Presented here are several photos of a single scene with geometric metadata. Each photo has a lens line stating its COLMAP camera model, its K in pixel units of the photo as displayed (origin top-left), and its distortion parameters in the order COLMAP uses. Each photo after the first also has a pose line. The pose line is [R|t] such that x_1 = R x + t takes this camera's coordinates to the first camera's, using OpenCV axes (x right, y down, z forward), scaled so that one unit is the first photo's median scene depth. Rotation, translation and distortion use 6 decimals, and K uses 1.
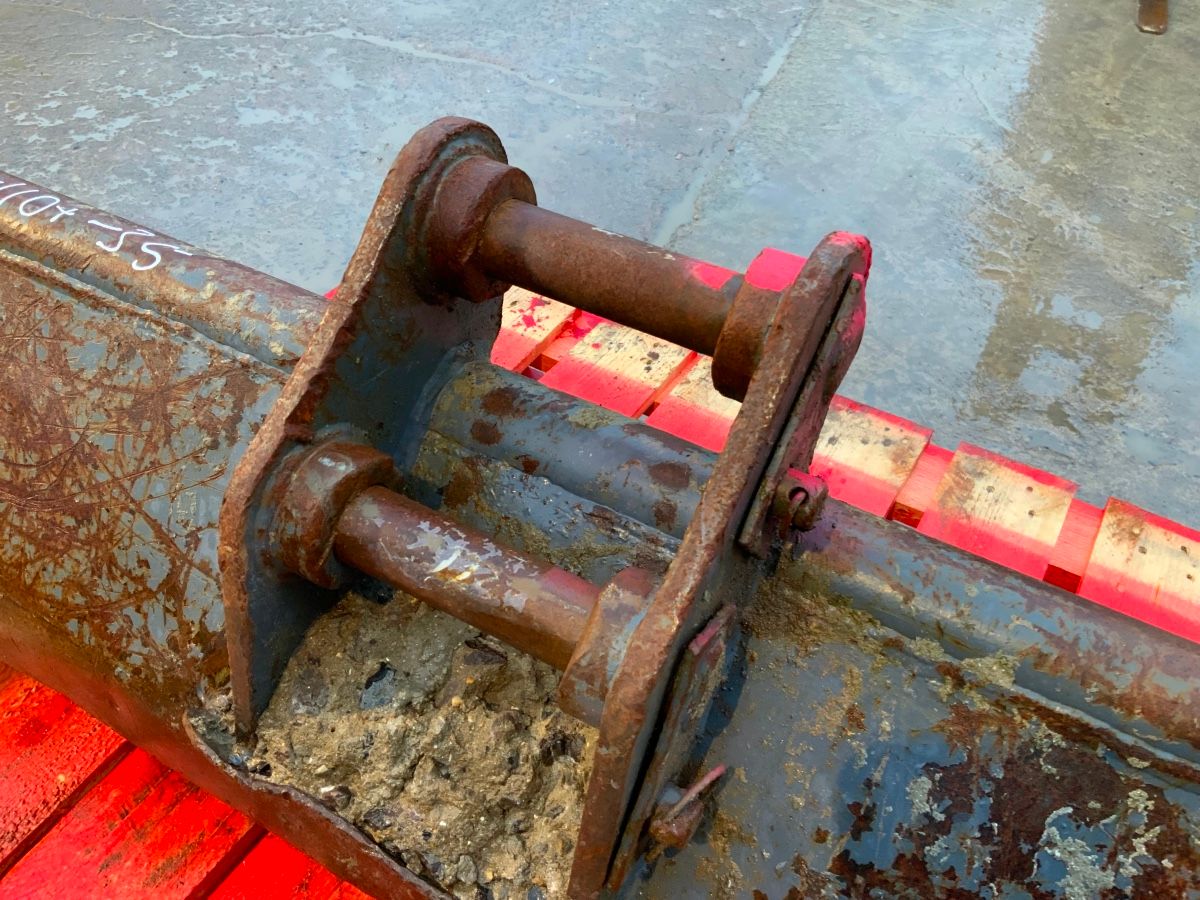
lens RADIAL K [[985.2, 0, 600.0], [0, 985.2, 450.0], [0, 0, 1]] dist [0.099880, -0.202266]
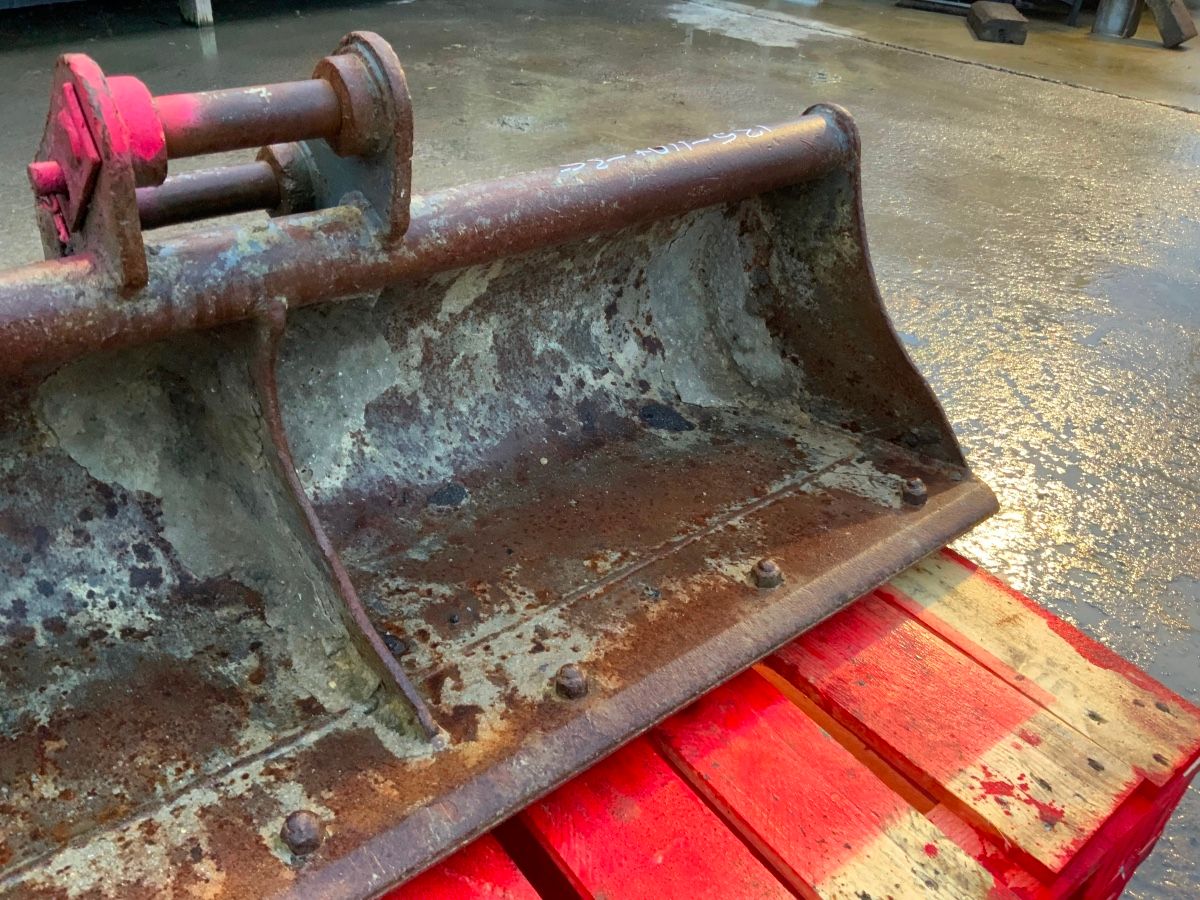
lens RADIAL K [[985.2, 0, 600.0], [0, 985.2, 450.0], [0, 0, 1]] dist [0.099880, -0.202266]
pose [[-0.361547, 0.446777, -0.818336, 0.995342], [-0.688789, 0.463554, 0.557393, -0.896377], [0.628374, 0.765185, 0.140139, 1.178678]]
